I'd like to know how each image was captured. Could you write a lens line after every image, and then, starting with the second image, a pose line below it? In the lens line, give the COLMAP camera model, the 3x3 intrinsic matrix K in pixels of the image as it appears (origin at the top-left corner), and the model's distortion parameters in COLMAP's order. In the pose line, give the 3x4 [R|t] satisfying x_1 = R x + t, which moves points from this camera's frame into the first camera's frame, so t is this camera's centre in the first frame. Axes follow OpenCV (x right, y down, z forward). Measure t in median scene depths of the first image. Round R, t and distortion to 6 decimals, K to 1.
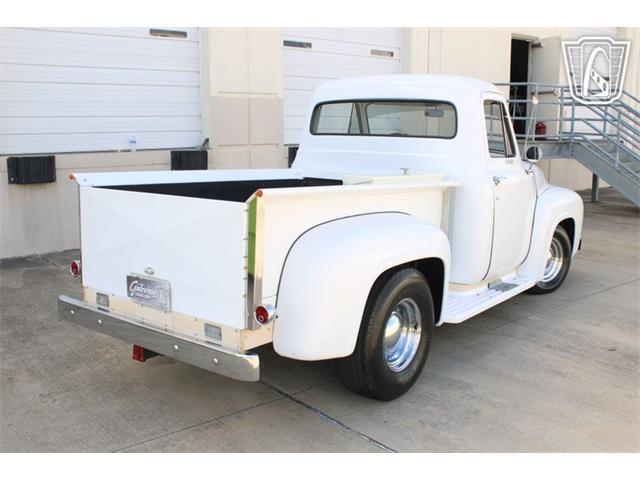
lens RADIAL K [[640.3, 0, 314.5], [0, 640.3, 245.0], [0, 0, 1]] dist [-0.082415, 0.000000]
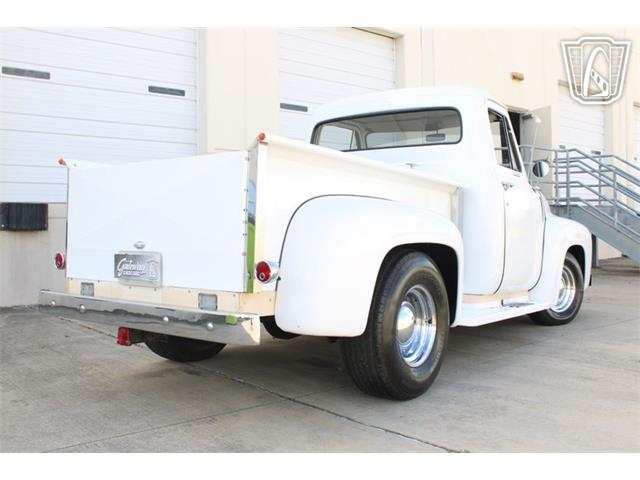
lens RADIAL K [[640.3, 0, 313.0], [0, 640.3, 232.3], [0, 0, 1]] dist [-0.082415, 0.000000]
pose [[0.999932, -0.009416, 0.006936, -0.012915], [0.010476, 0.984782, -0.173480, 0.150932], [-0.005197, 0.173541, 0.984813, 0.077011]]
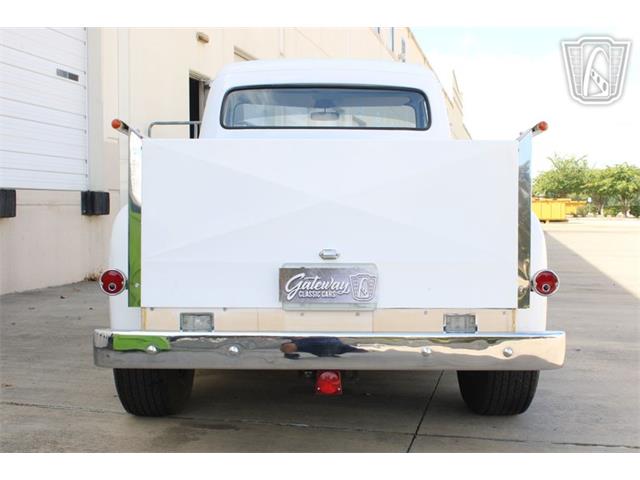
lens RADIAL K [[778.5, 0, 319.3], [0, 778.5, 242.3], [0, 0, 1]] dist [-0.064446, 0.000000]
pose [[0.802565, -0.028542, 0.595881, -0.615624], [0.112011, 0.988300, -0.103524, 0.091079], [-0.585955, 0.149830, 0.796372, 0.292895]]
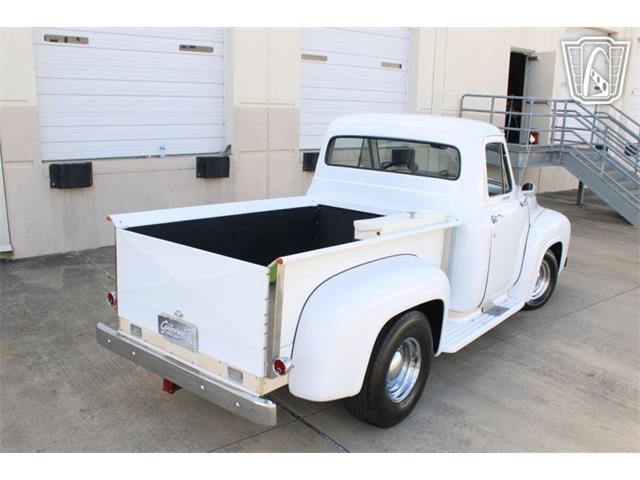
lens RADIAL K [[578.7, 0, 313.5], [0, 578.7, 249.4], [0, 0, 1]] dist [-0.096461, 0.000000]
pose [[0.999489, 0.028402, -0.014652, -0.010136], [-0.027544, 0.998064, 0.055771, -0.109758], [0.016208, -0.055339, 0.998336, 0.006858]]
